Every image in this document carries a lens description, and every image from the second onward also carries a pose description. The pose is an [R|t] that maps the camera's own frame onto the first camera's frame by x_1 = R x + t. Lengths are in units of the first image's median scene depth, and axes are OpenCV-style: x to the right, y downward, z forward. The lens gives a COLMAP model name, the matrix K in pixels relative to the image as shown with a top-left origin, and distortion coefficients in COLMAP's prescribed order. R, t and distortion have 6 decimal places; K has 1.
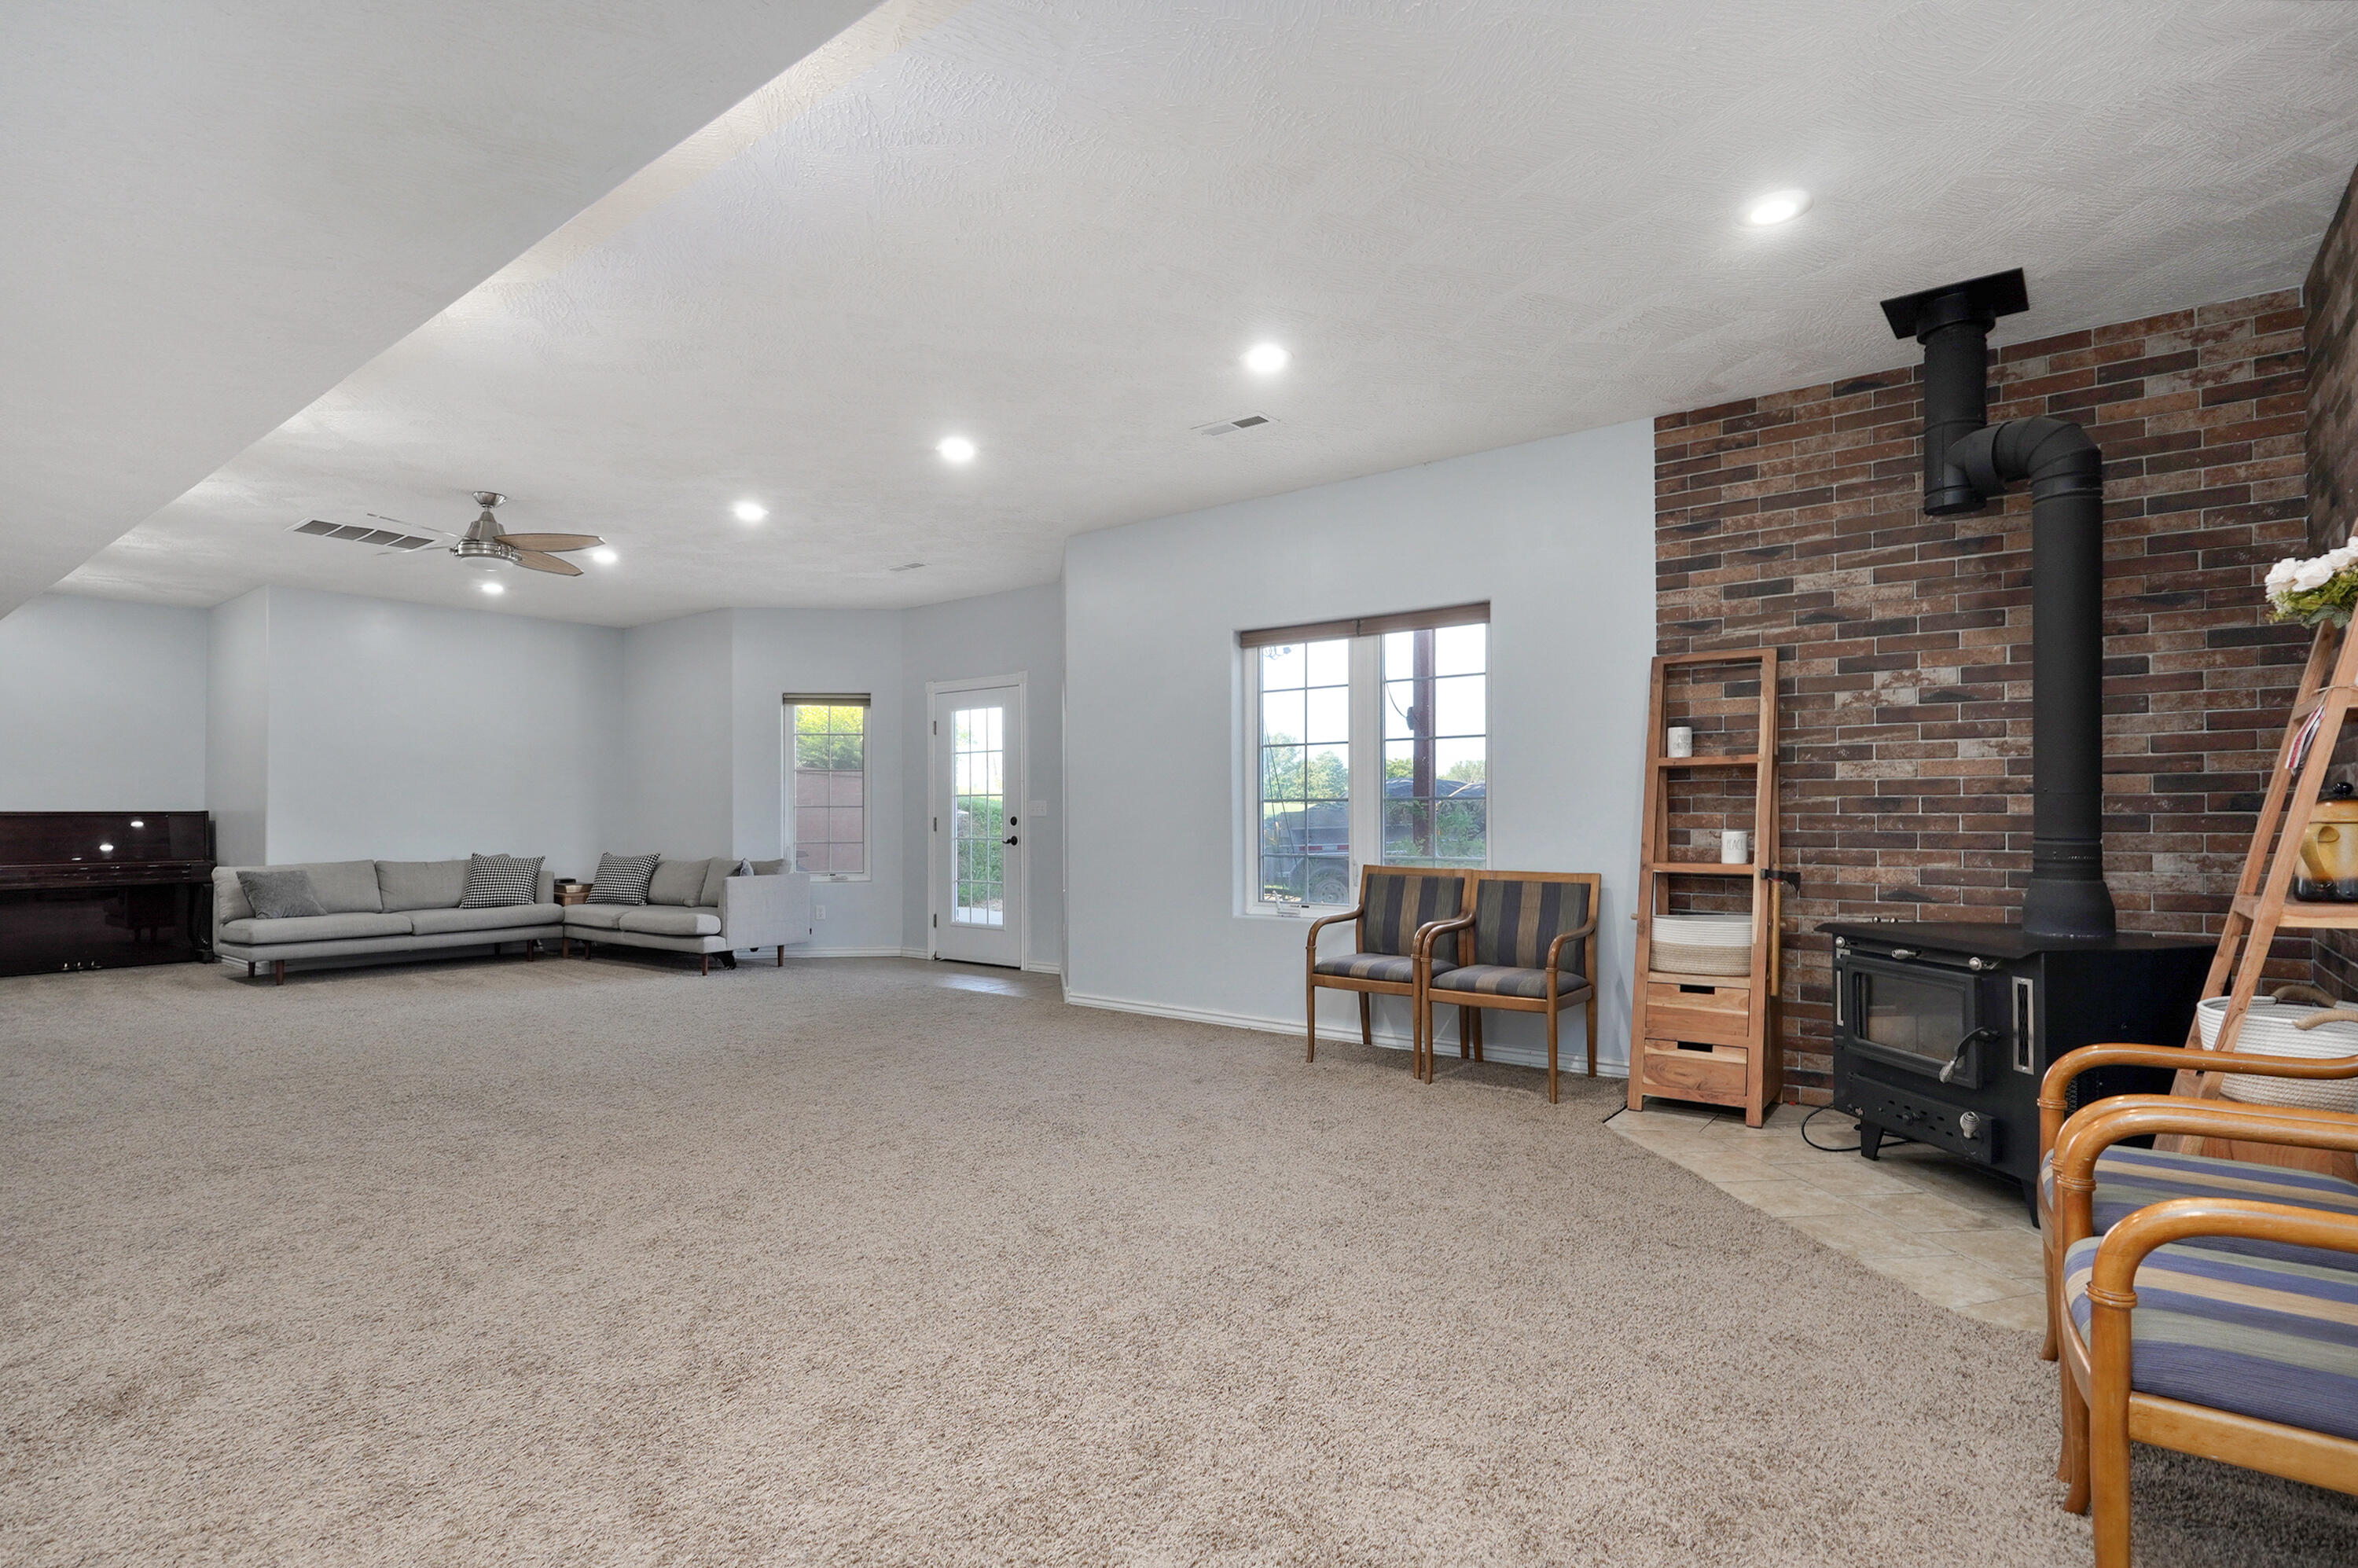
lens RADIAL K [[1228.4, 0, 1179.0], [0, 1228.4, 784.0], [0, 0, 1]] dist [0.000152, 0.011048]
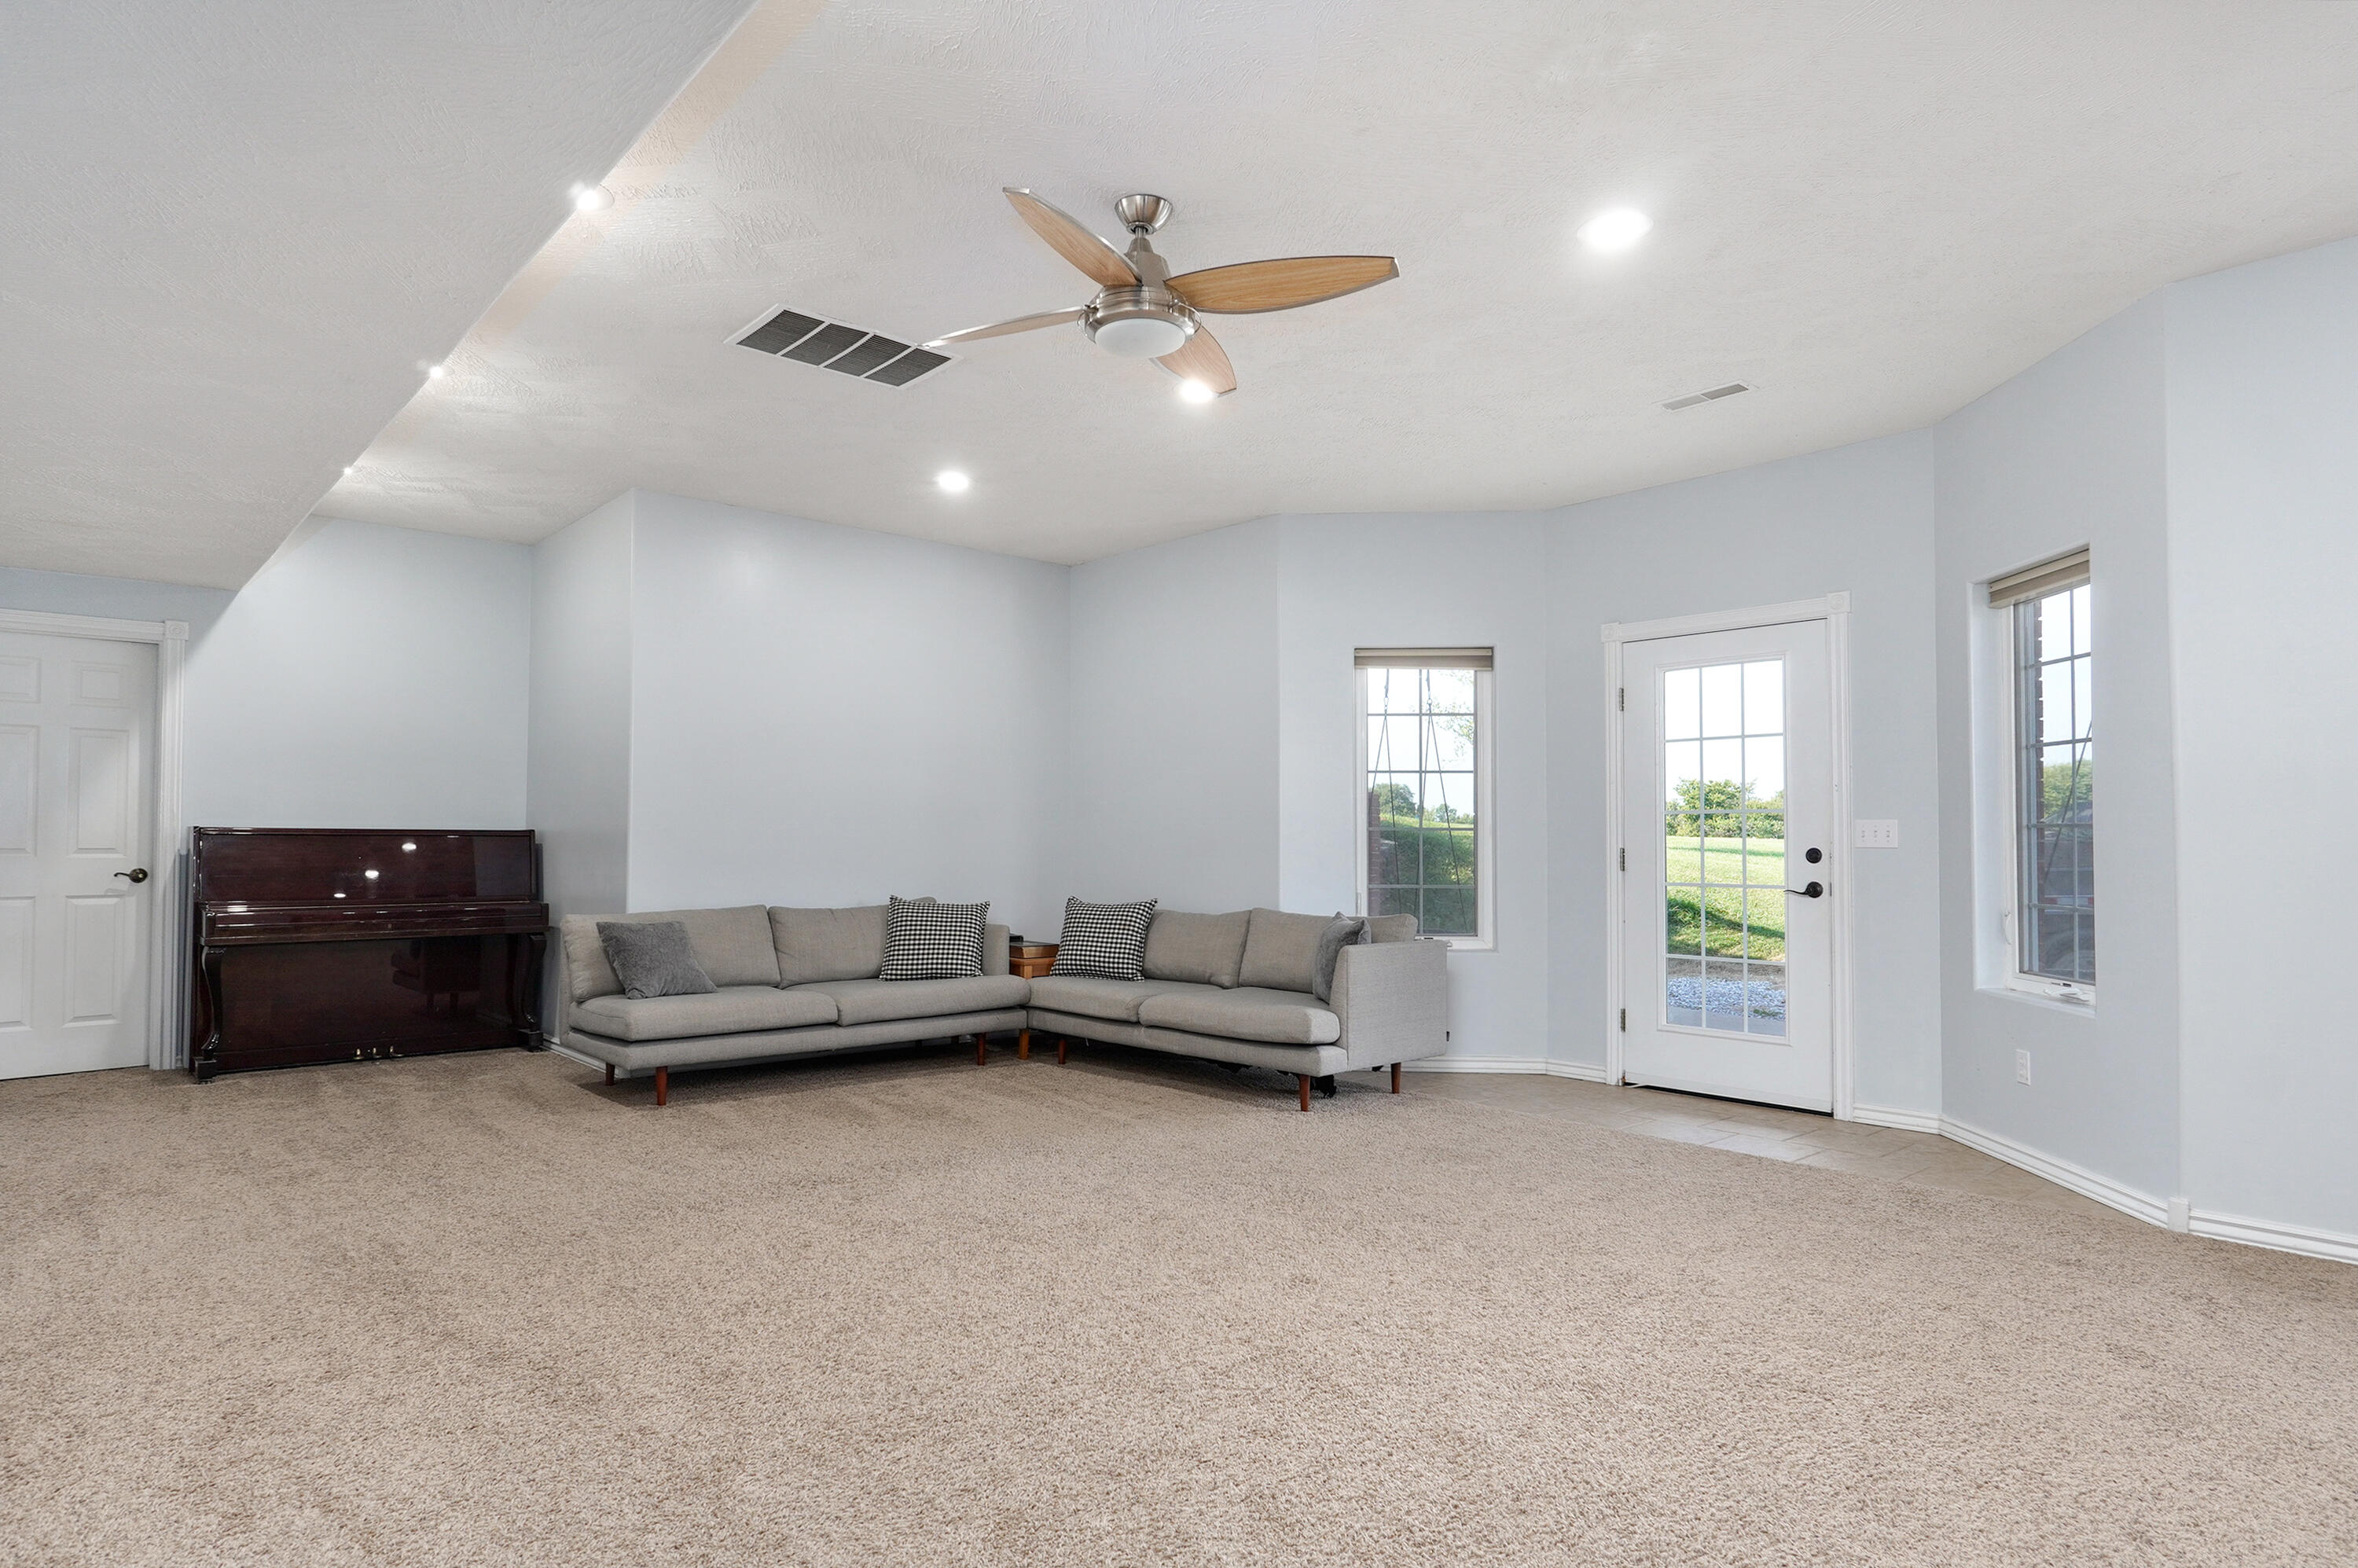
lens RADIAL K [[1377.5, 0, 1179.0], [0, 1377.5, 784.0], [0, 0, 1]] dist [0.001641, -0.000188]
pose [[0.986066, 0.001520, -0.166351, -0.312778], [-0.004716, 0.999812, -0.018824, 0.010048], [0.166291, 0.019346, 0.985887, 0.308531]]
